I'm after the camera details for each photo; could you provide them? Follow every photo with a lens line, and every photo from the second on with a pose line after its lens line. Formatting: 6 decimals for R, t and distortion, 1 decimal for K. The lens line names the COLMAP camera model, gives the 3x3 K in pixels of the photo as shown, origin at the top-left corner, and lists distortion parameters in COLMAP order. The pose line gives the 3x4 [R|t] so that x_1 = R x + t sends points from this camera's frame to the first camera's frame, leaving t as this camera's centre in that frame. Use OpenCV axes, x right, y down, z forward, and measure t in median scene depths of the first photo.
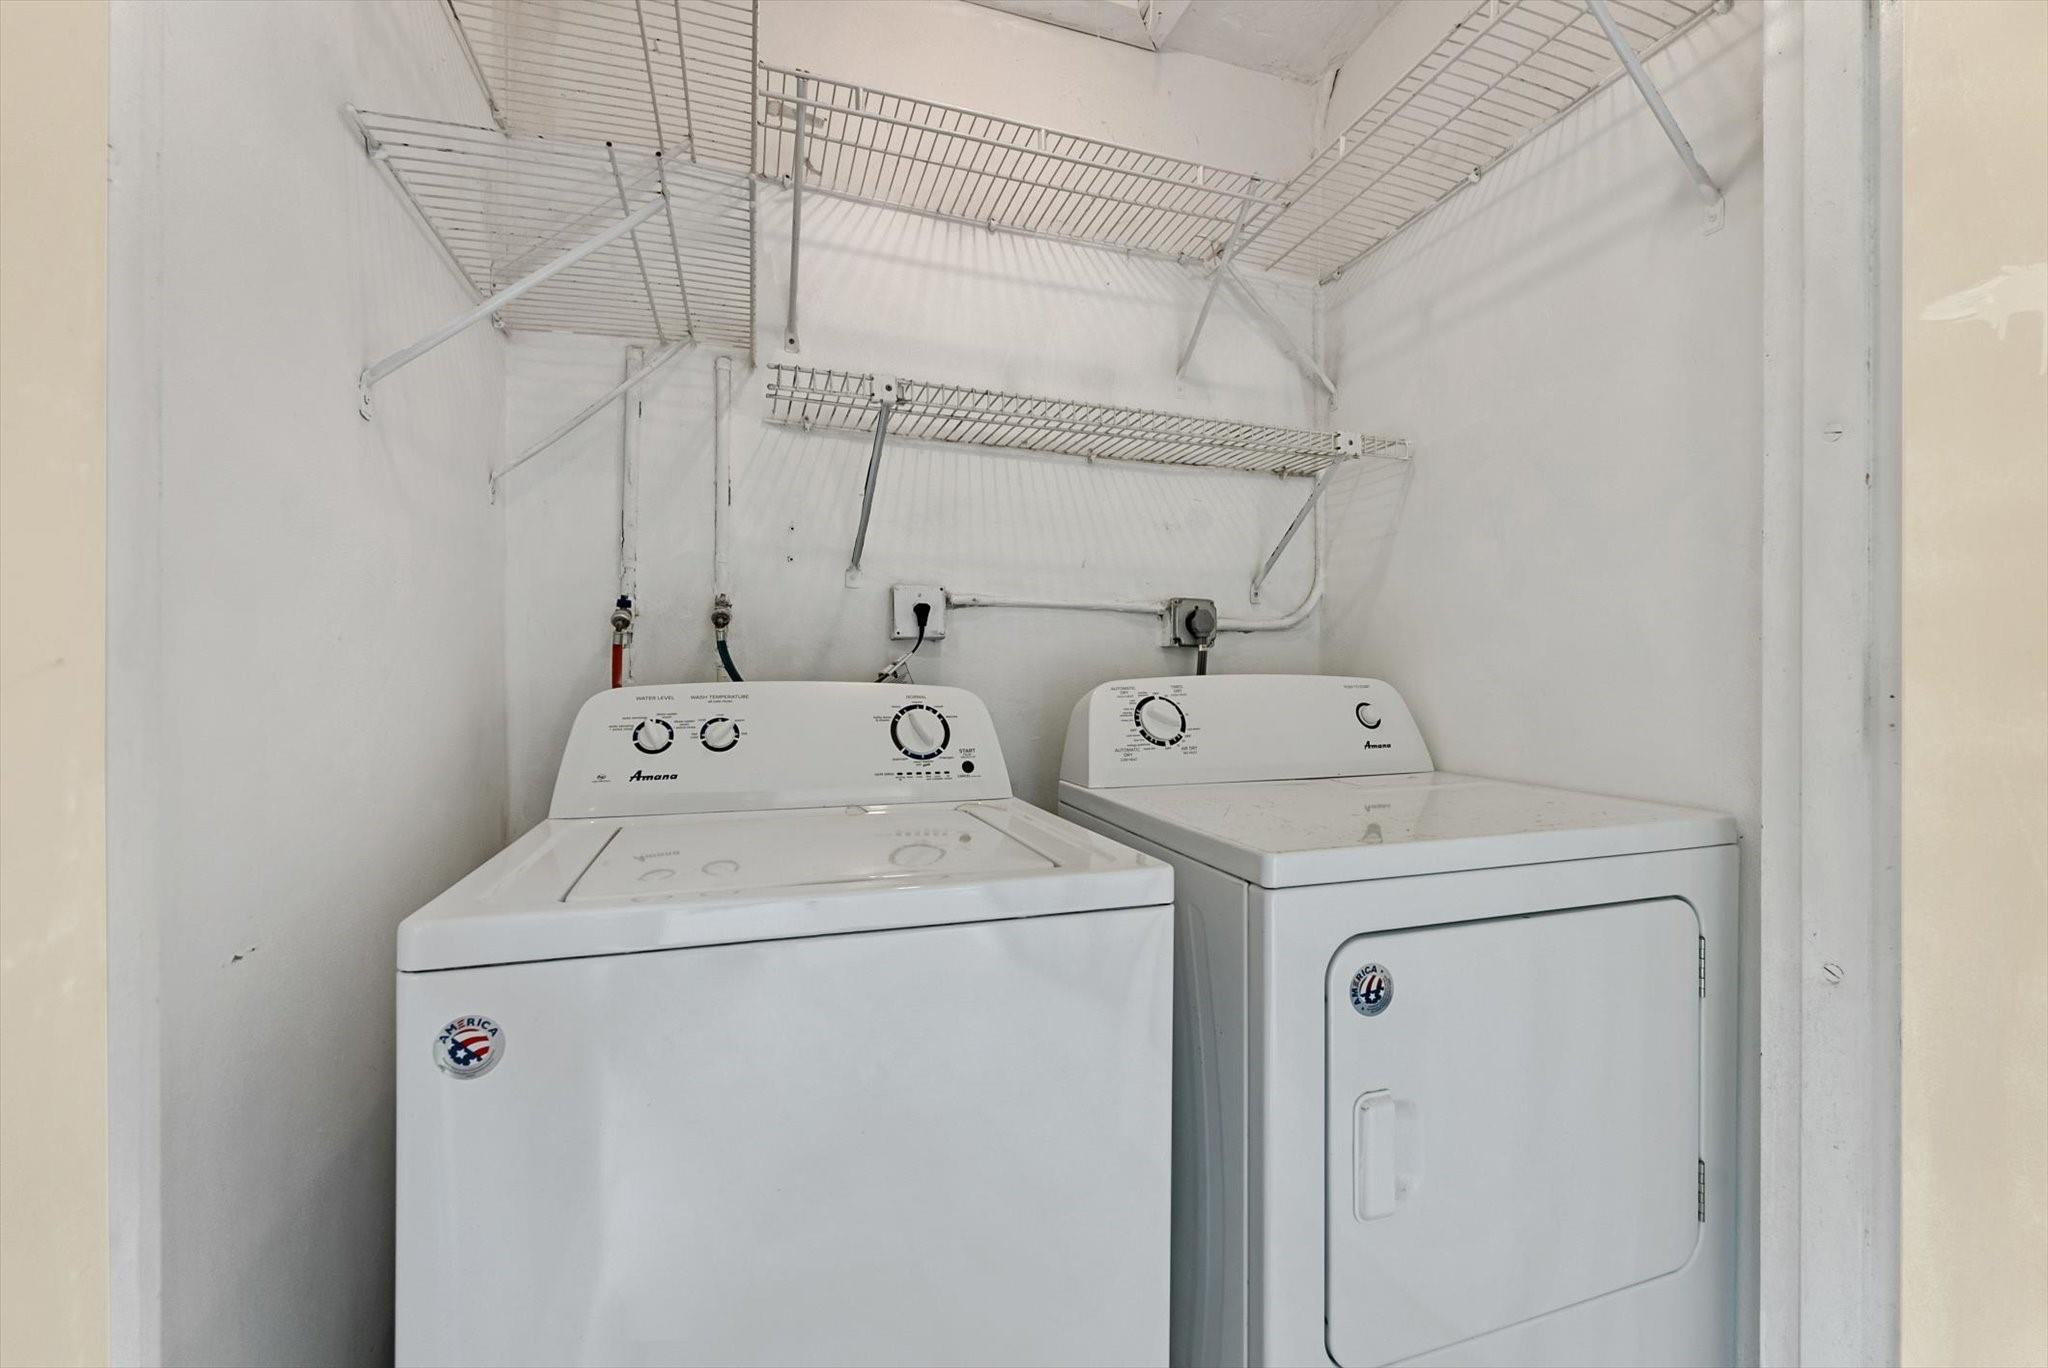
lens RADIAL K [[826.4, 0, 1025.0], [0, 826.4, 691.8], [0, 0, 1]] dist [-0.001299, -0.000430]
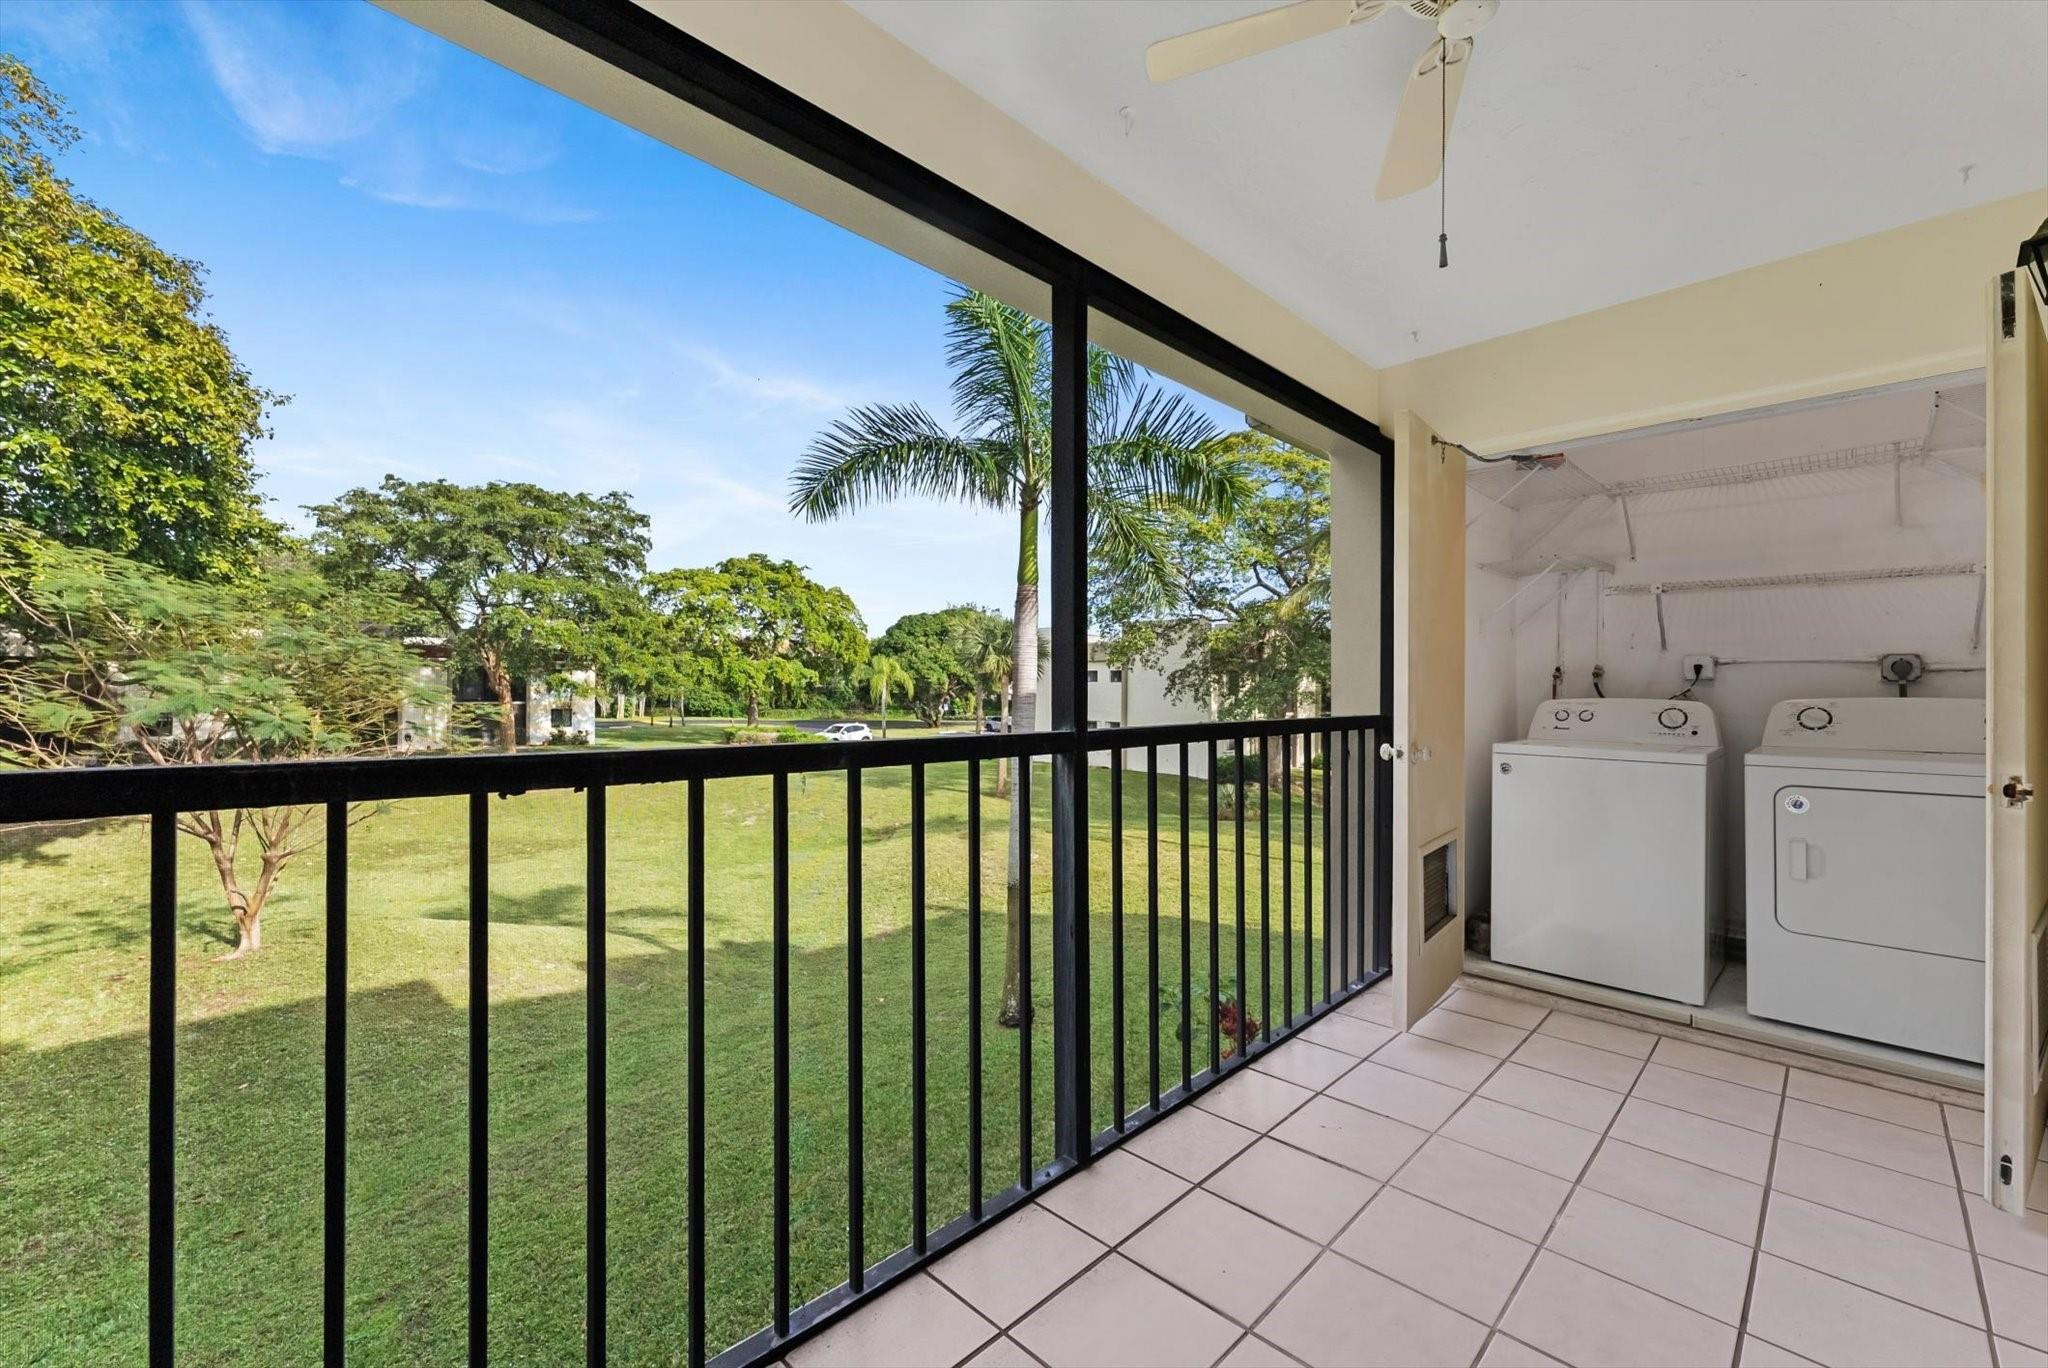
lens RADIAL K [[814.5, 0, 1024.0], [0, 814.5, 684.0], [0, 0, 1]] dist [0.000164, -0.000030]
pose [[0.439046, -0.002197, -0.898462, 1.161310], [-0.016427, 0.999810, -0.010473, 0.000817], [0.898315, 0.019357, 0.438926, -1.775925]]
